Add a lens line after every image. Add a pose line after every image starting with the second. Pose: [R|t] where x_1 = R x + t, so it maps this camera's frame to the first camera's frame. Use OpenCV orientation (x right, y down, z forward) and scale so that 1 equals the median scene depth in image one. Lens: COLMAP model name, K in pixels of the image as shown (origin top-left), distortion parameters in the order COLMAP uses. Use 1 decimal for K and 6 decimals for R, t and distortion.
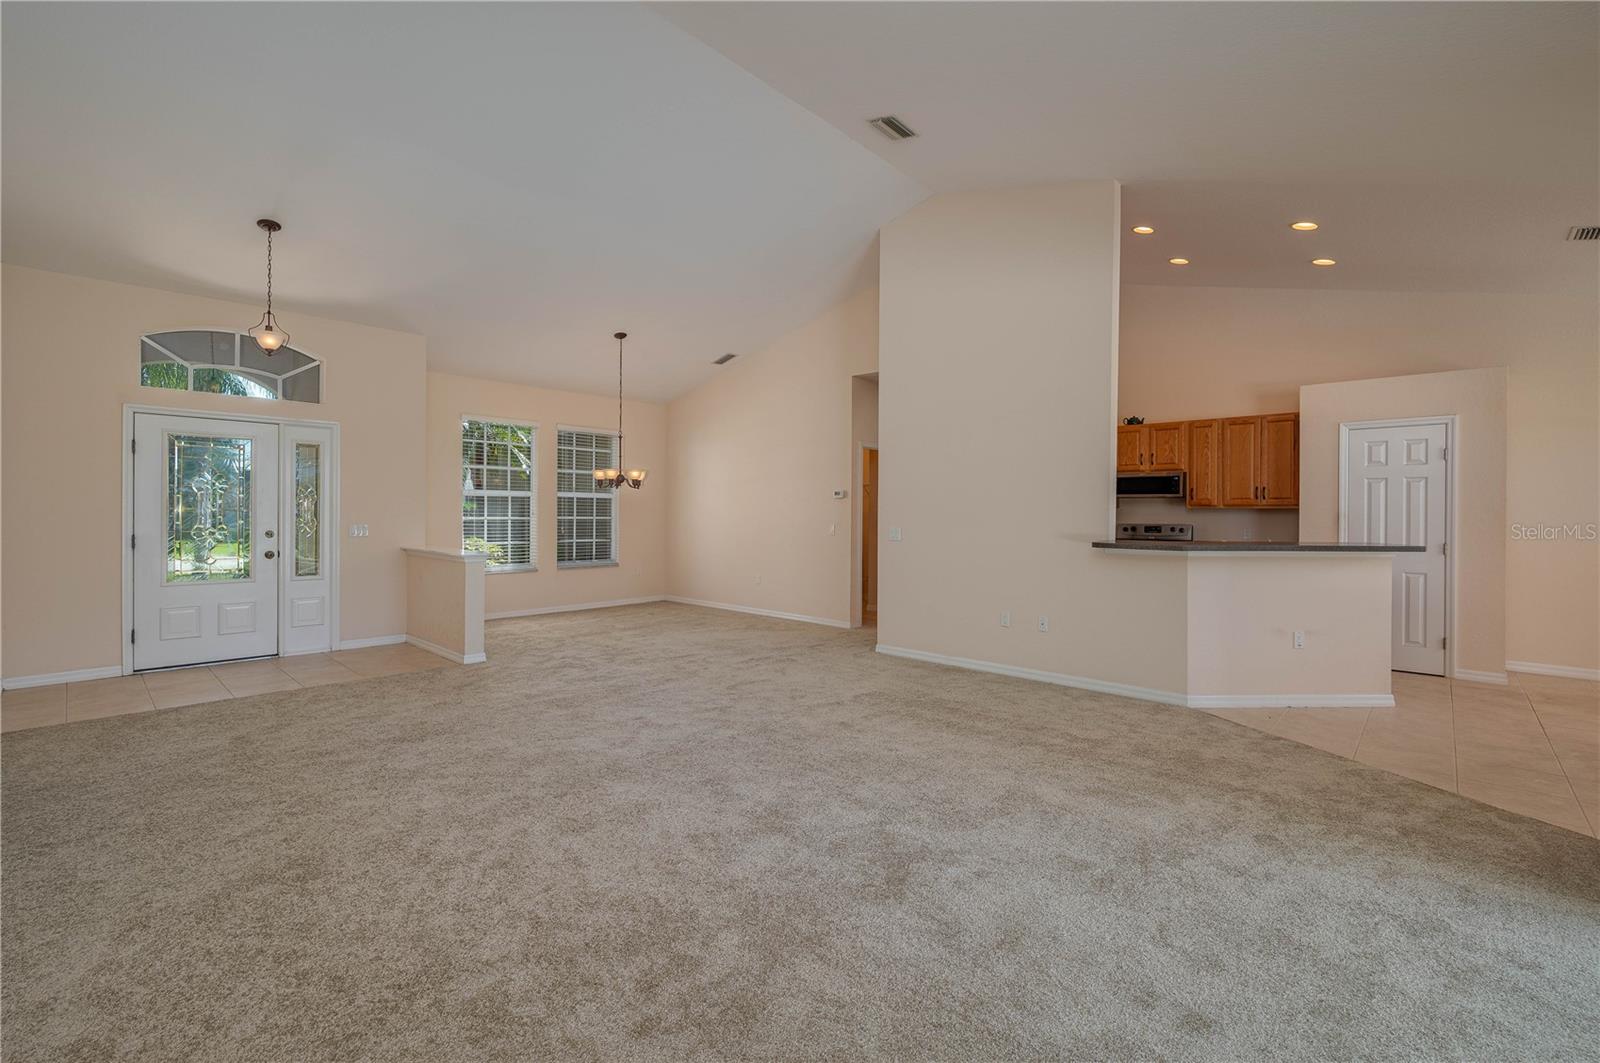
lens RADIAL K [[693.7, 0, 800.0], [0, 693.7, 531.5], [0, 0, 1]] dist [-0.000517, -0.000014]
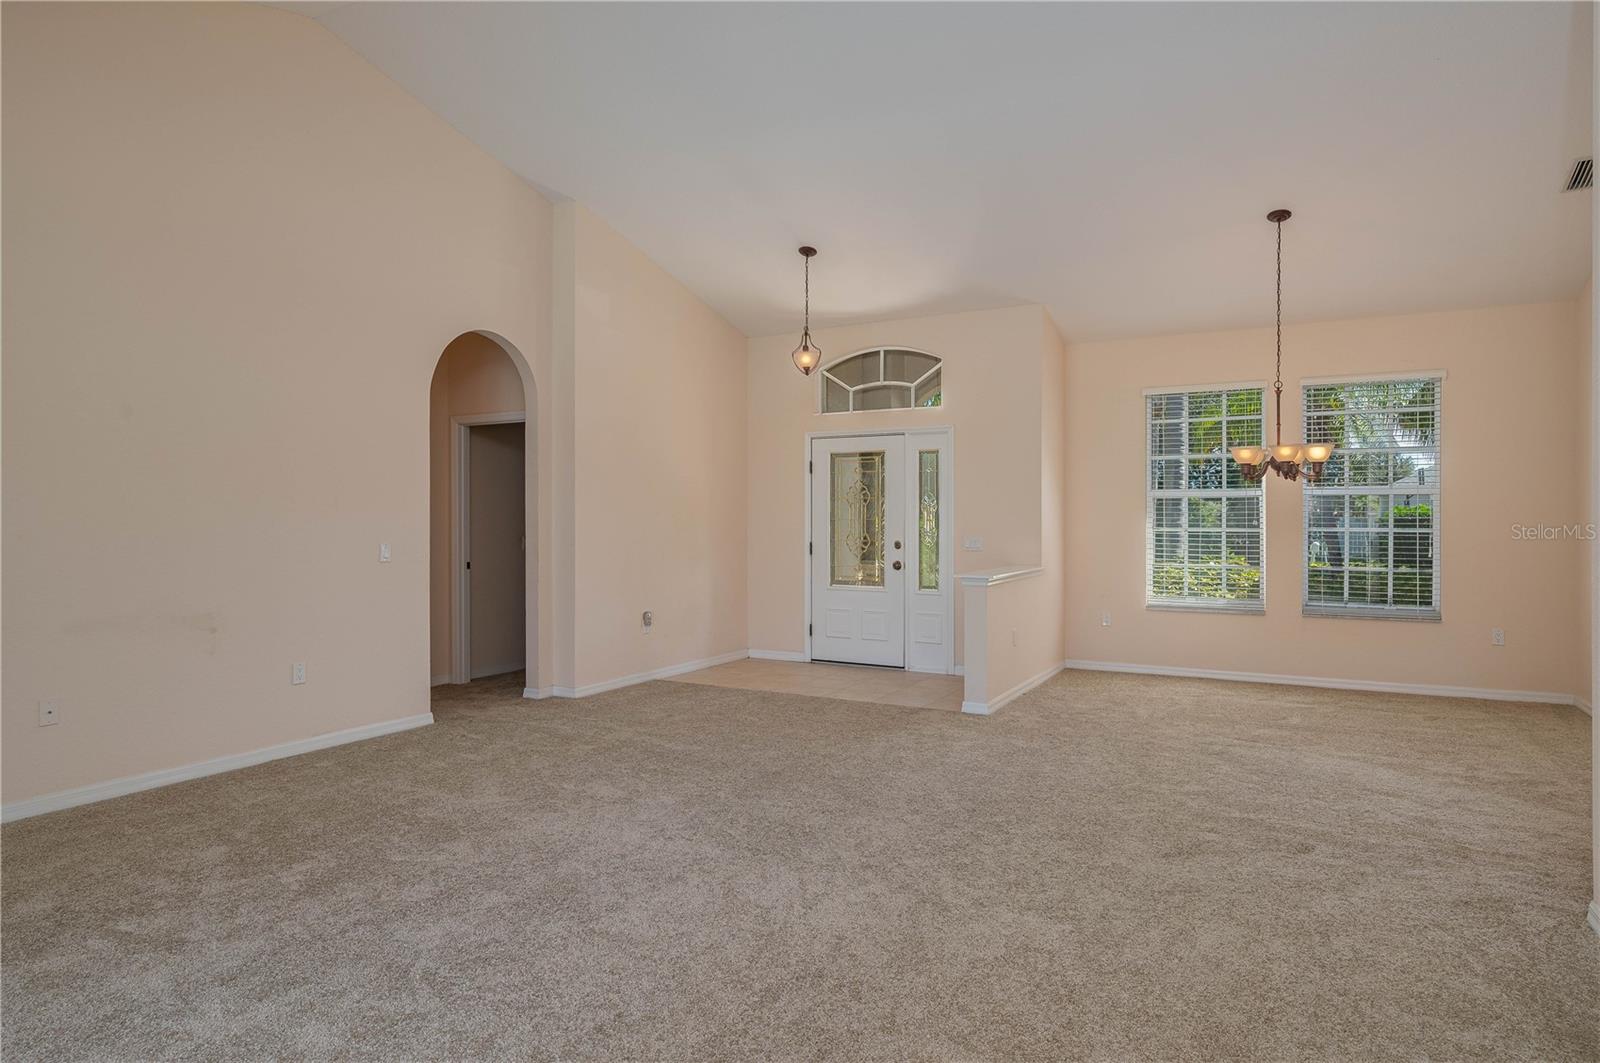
lens RADIAL K [[919.6, 0, 795.2], [0, 919.6, 505.9], [0, 0, 1]] dist [0.000654, 0.000625]
pose [[0.246722, -0.021799, -0.968841, 0.388481], [-0.023569, 0.999316, -0.028486, -0.008203], [0.968800, 0.029863, 0.246039, 0.429840]]
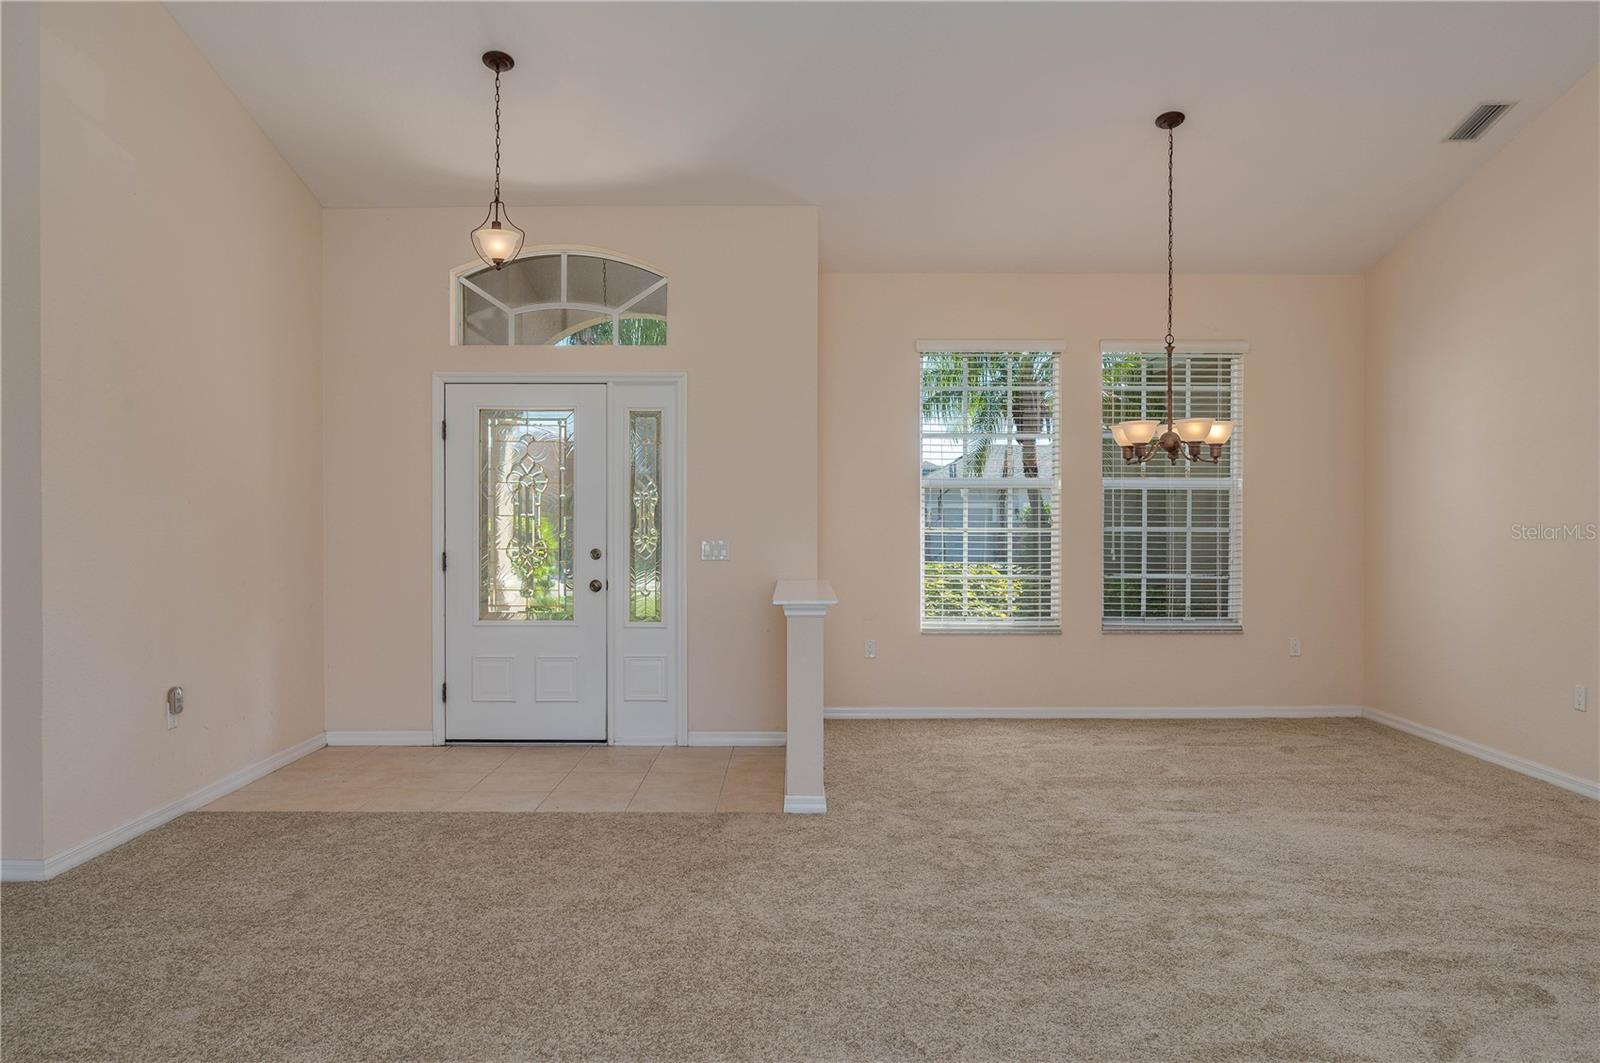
lens RADIAL K [[1115.8, 0, 800.0], [0, 1115.8, 531.5], [0, 0, 1]] dist [0.007591, 0.003297]
pose [[0.684968, 0.001471, -0.728572, 0.102428], [-0.015666, 0.999796, -0.012710, -0.005573], [0.728405, 0.020120, 0.684852, 0.343095]]
